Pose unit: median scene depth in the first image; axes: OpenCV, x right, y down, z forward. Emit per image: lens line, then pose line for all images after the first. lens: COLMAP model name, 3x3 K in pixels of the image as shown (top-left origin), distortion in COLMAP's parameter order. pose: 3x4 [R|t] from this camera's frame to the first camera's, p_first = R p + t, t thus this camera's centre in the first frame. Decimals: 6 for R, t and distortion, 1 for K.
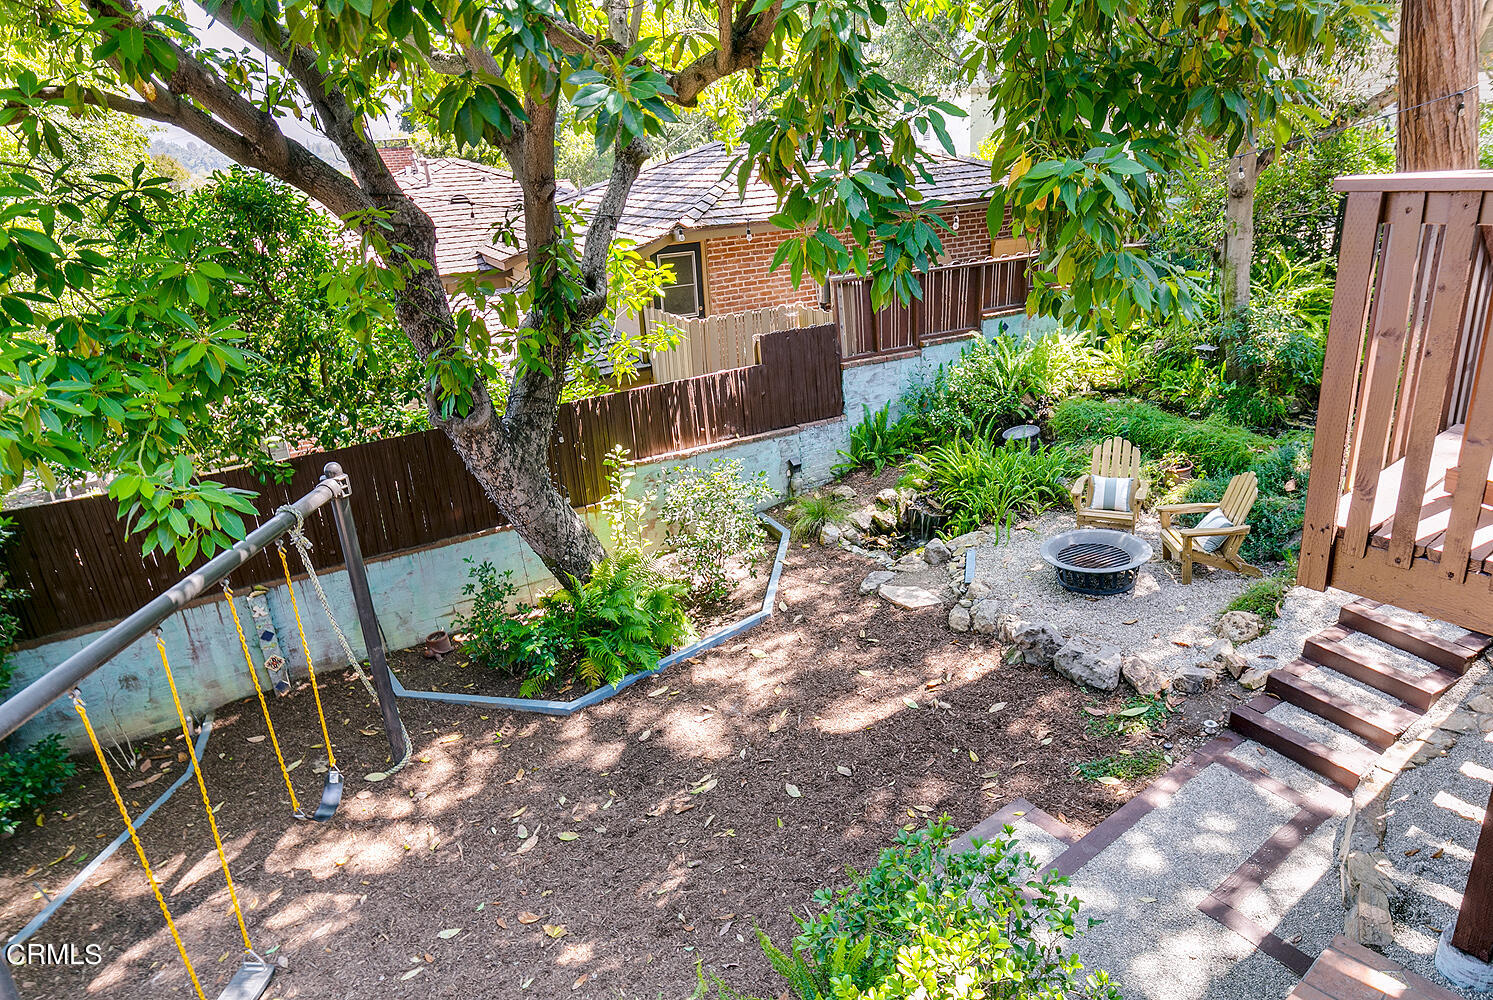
lens RADIAL K [[926.4, 0, 752.1], [0, 926.4, 495.1], [0, 0, 1]] dist [-0.004742, -0.000331]
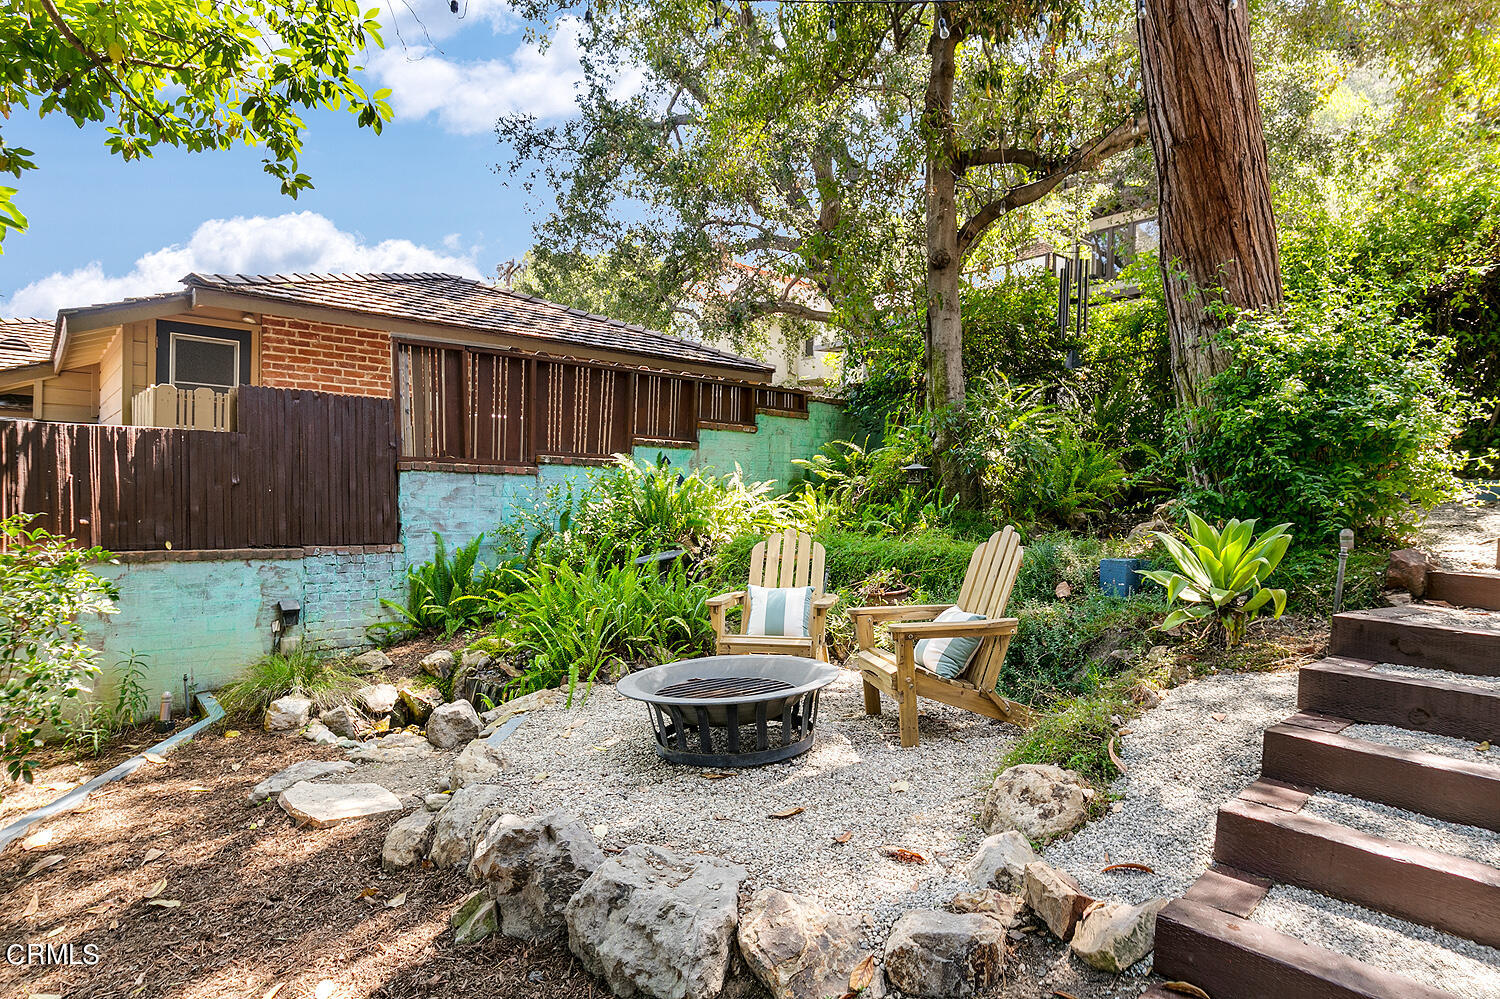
lens RADIAL K [[861.3, 0, 750.5], [0, 861.3, 499.2], [0, 0, 1]] dist [0.004204, -0.000229]
pose [[0.966728, 0.077087, 0.243914, 0.265401], [0.010338, 0.940961, -0.338357, 0.123363], [-0.255596, 0.329621, 0.908857, 0.561488]]
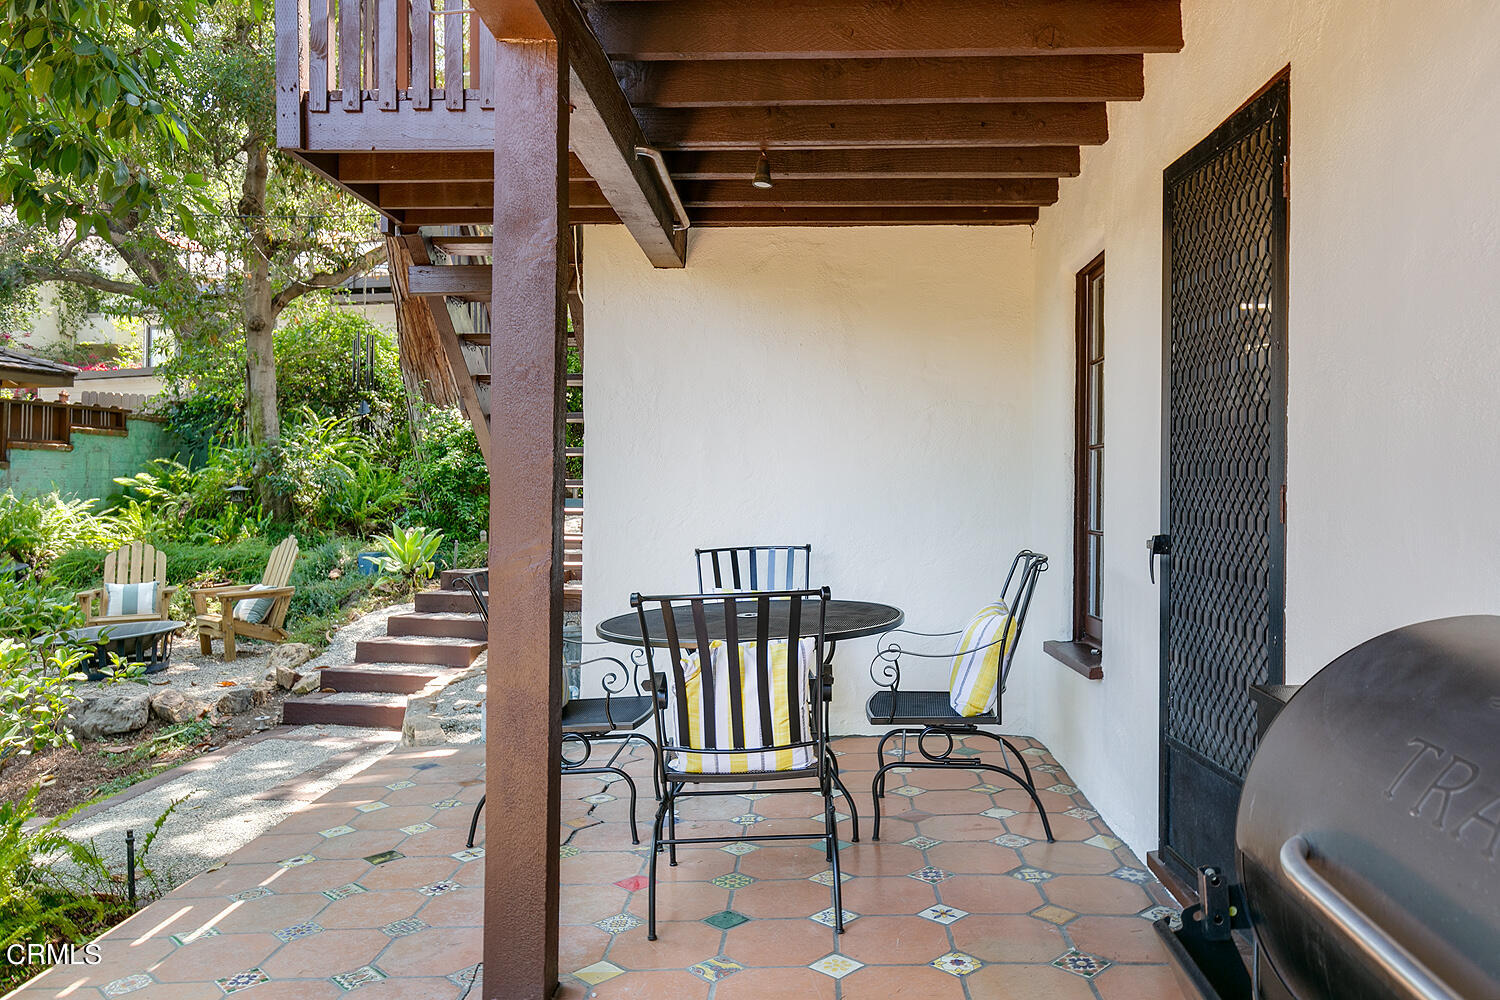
lens RADIAL K [[1114.8, 0, 754.8], [0, 1114.8, 493.3], [0, 0, 1]] dist [0.013846, 0.000864]
pose [[0.652327, 0.066044, 0.755055, -0.005493], [0.214736, 0.939274, -0.267679, 0.324721], [-0.726882, 0.336752, 0.598532, -0.023065]]
